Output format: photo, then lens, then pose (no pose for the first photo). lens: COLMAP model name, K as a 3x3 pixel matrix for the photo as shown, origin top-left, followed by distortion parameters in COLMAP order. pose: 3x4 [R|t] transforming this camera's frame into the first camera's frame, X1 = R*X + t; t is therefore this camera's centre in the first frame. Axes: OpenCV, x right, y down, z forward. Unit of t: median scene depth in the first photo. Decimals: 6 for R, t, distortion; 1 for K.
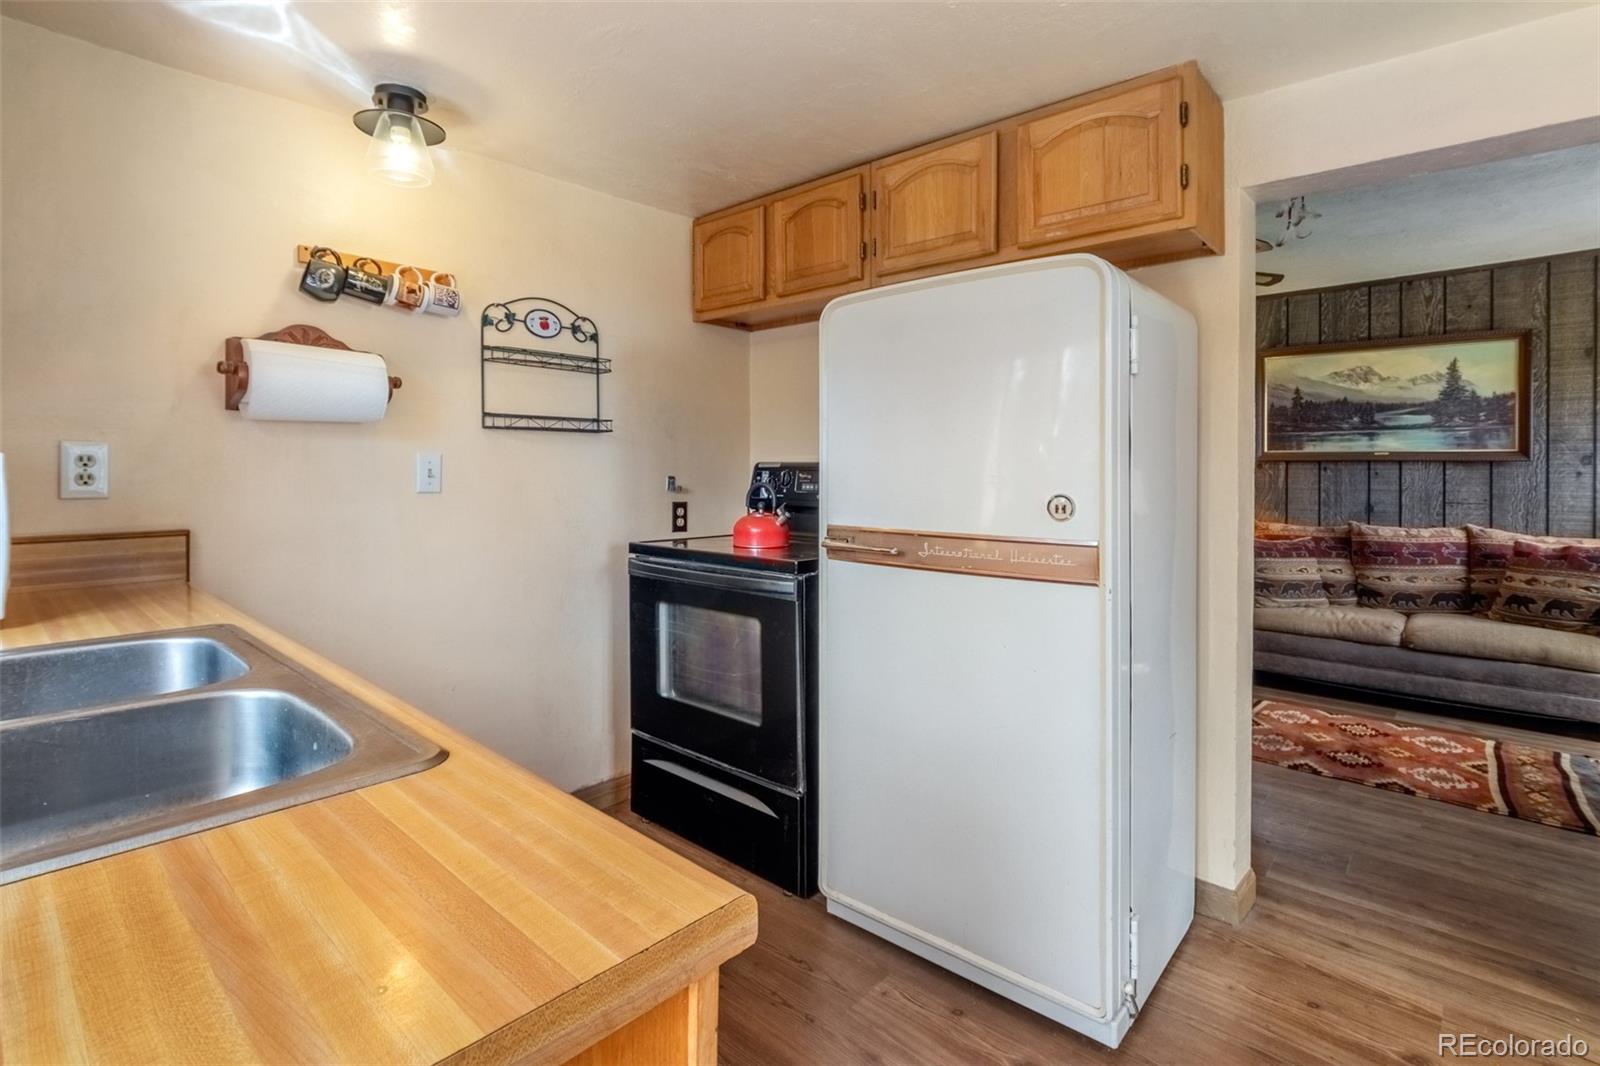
lens RADIAL K [[783.5, 0, 802.2], [0, 783.5, 433.9], [0, 0, 1]] dist [-0.001699, 0.000852]
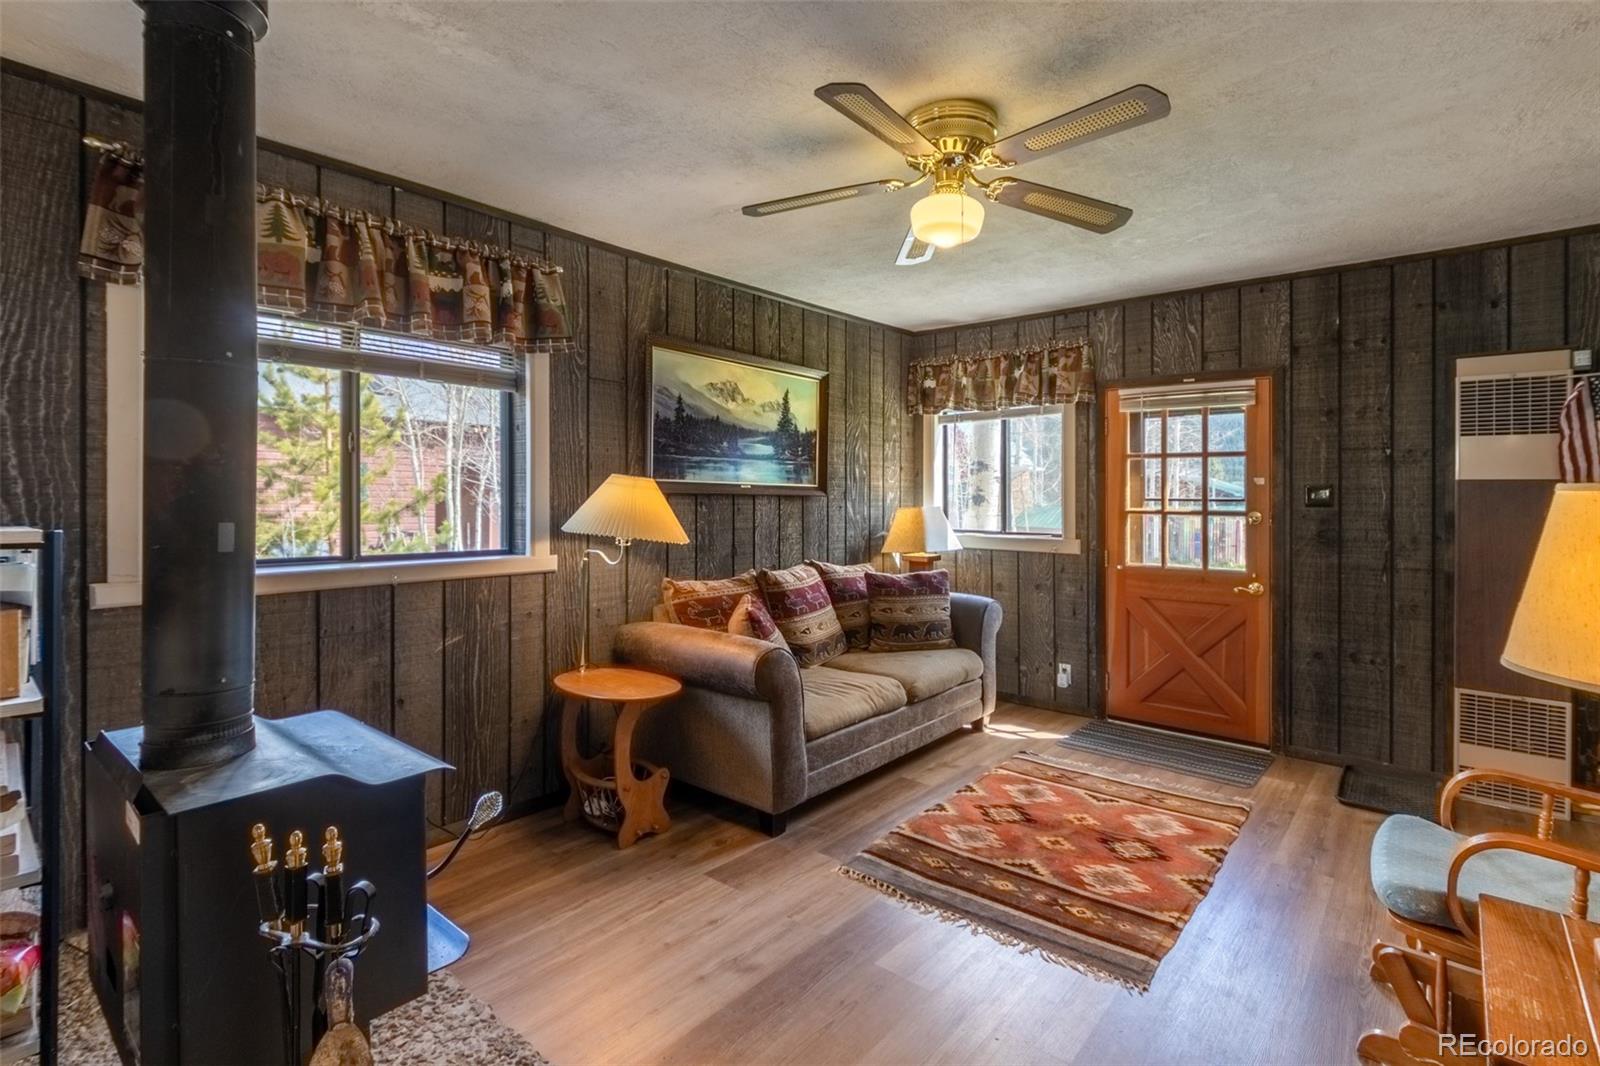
lens RADIAL K [[763.4, 0, 803.6], [0, 763.4, 500.2], [0, 0, 1]] dist [-0.001895, -0.000913]
pose [[-0.032148, -0.017212, 0.999335, -0.111684], [-0.062188, 0.997949, 0.015187, 0.024981], [-0.997547, -0.061659, -0.033153, 1.021150]]
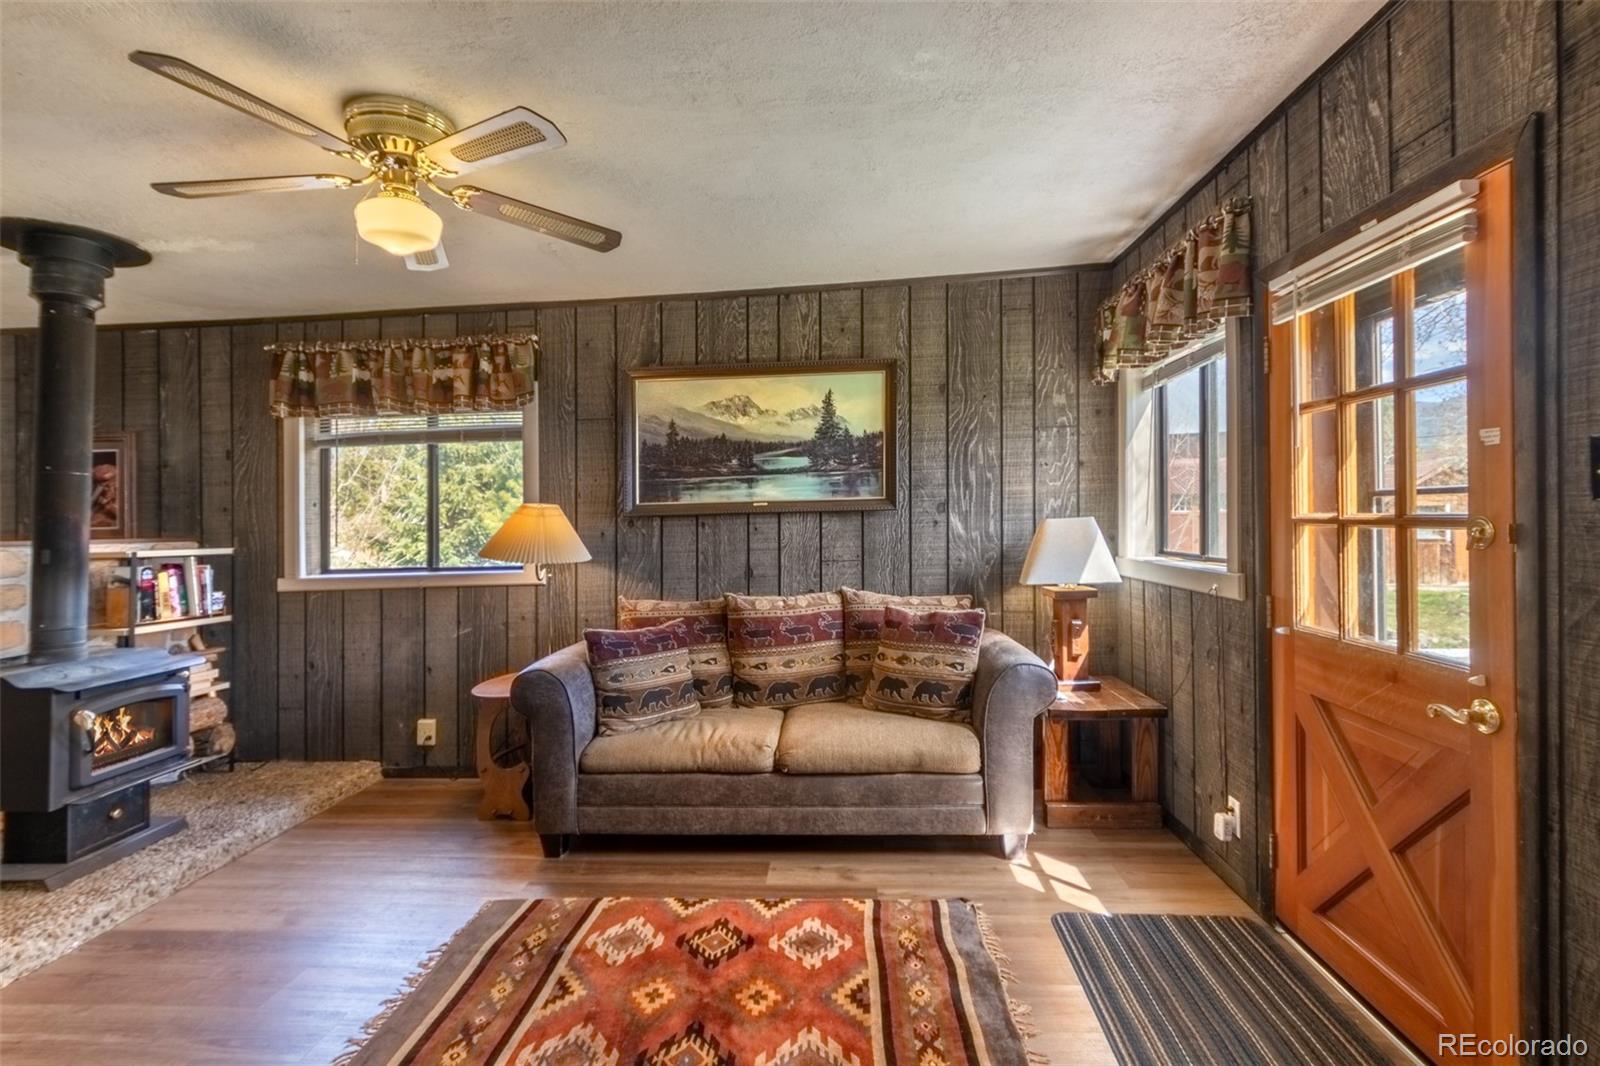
lens RADIAL K [[760.4, 0, 800.7], [0, 760.4, 509.2], [0, 0, 1]] dist [-0.003010, -0.000264]
pose [[0.794154, -0.029480, 0.607001, 0.313136], [0.007226, 0.999210, 0.039075, -0.000095], [-0.607673, -0.026645, 0.793740, 0.371470]]
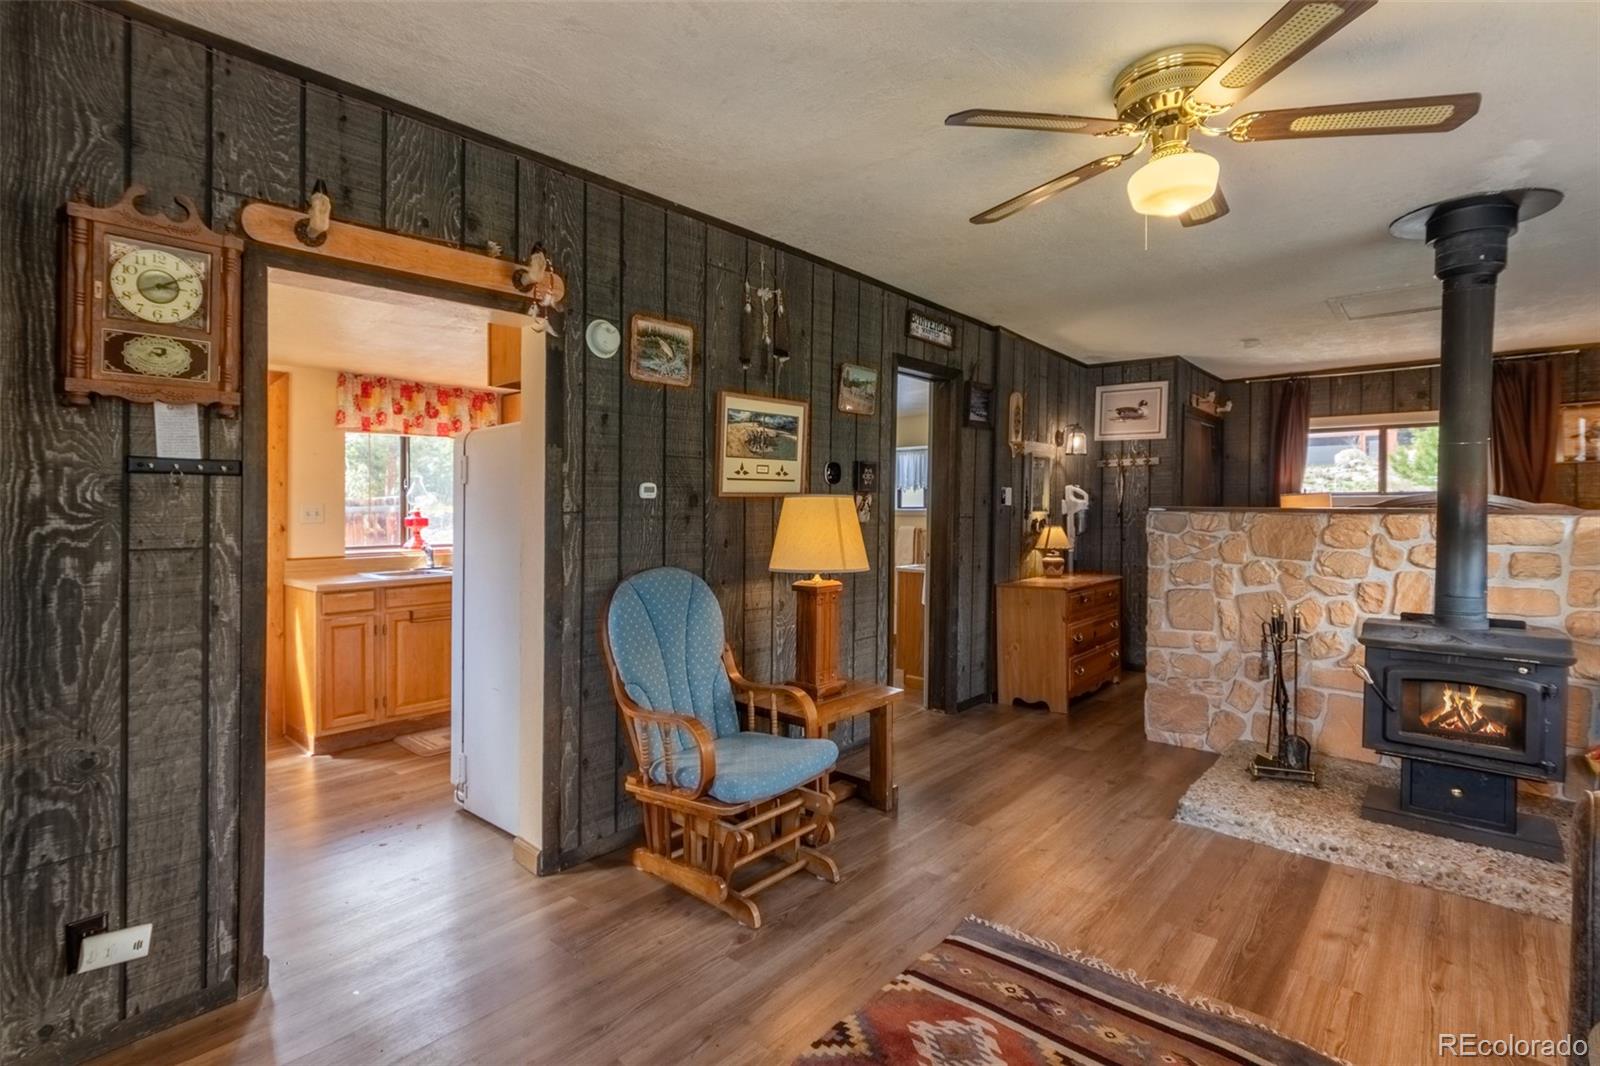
lens RADIAL K [[758.2, 0, 795.3], [0, 758.2, 488.4], [0, 0, 1]] dist [0.002933, -0.005346]
pose [[-0.009907, -0.043223, -0.999016, 0.864308], [0.053507, 0.997611, -0.043693, 0.025749], [0.998518, -0.053887, -0.007570, 0.692996]]
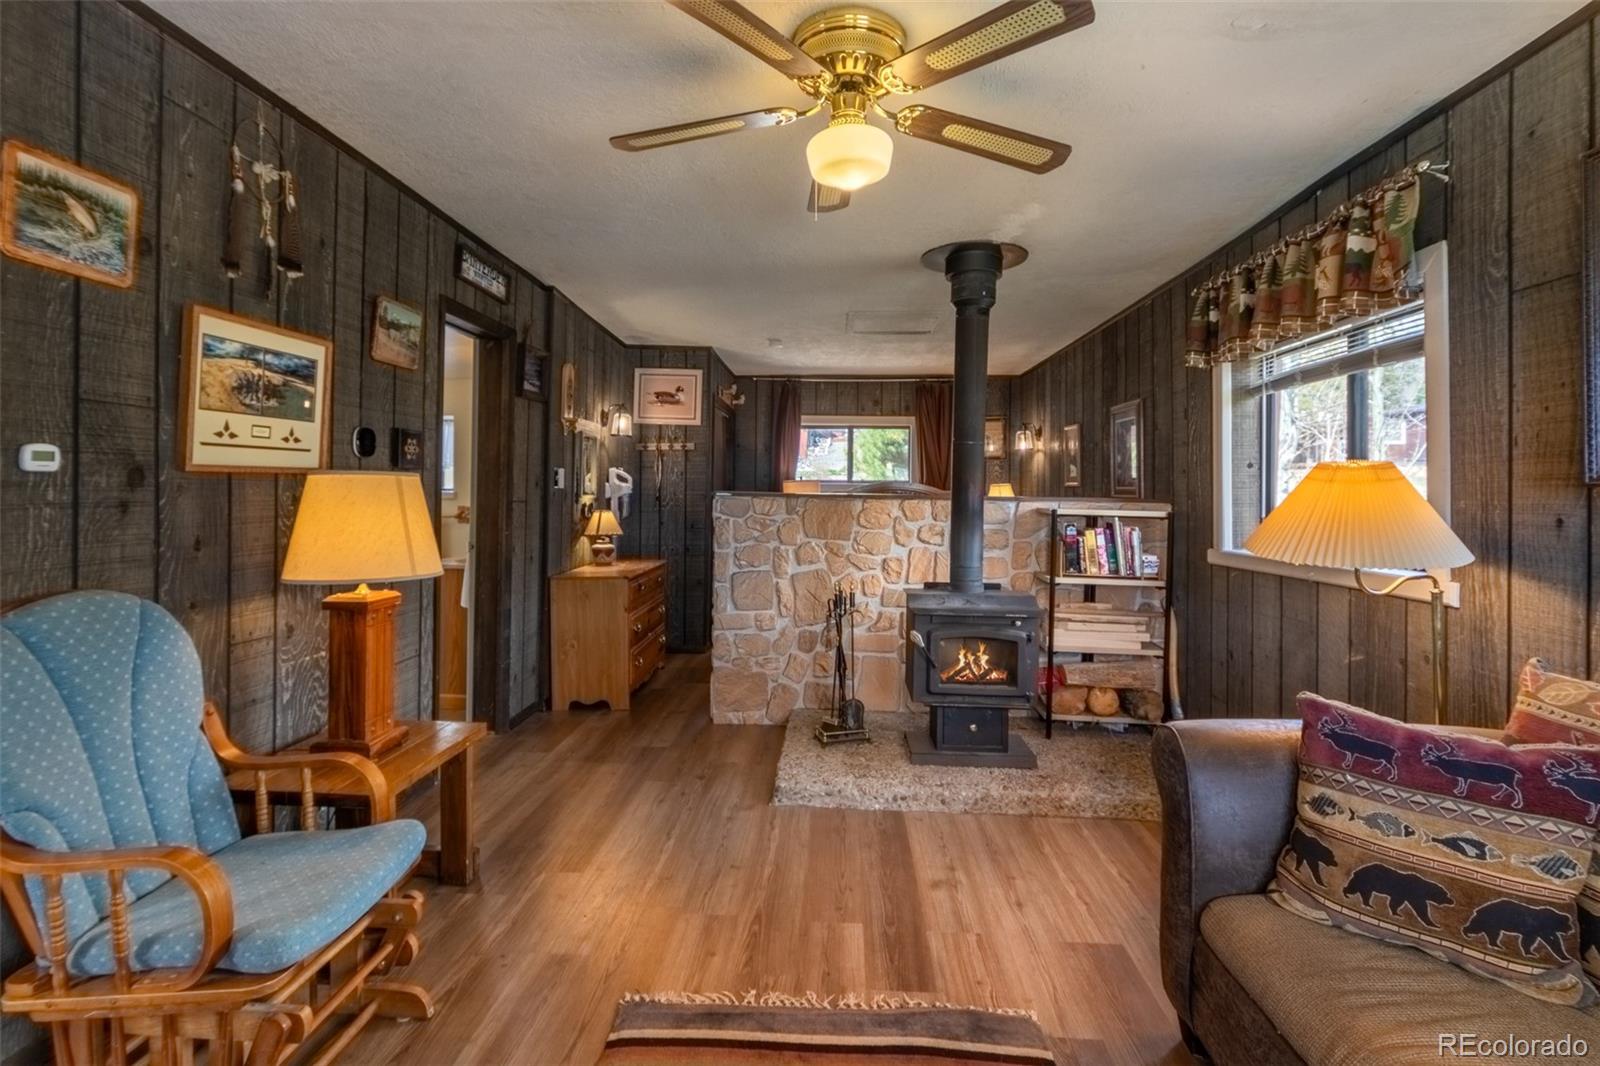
lens RADIAL K [[758.2, 0, 795.3], [0, 758.2, 488.4], [0, 0, 1]] dist [0.002933, -0.005346]
pose [[0.617126, -0.015980, -0.786702, 0.721701], [0.044213, 0.998918, 0.014392, 0.017883], [0.785622, -0.043664, 0.617165, 0.617622]]
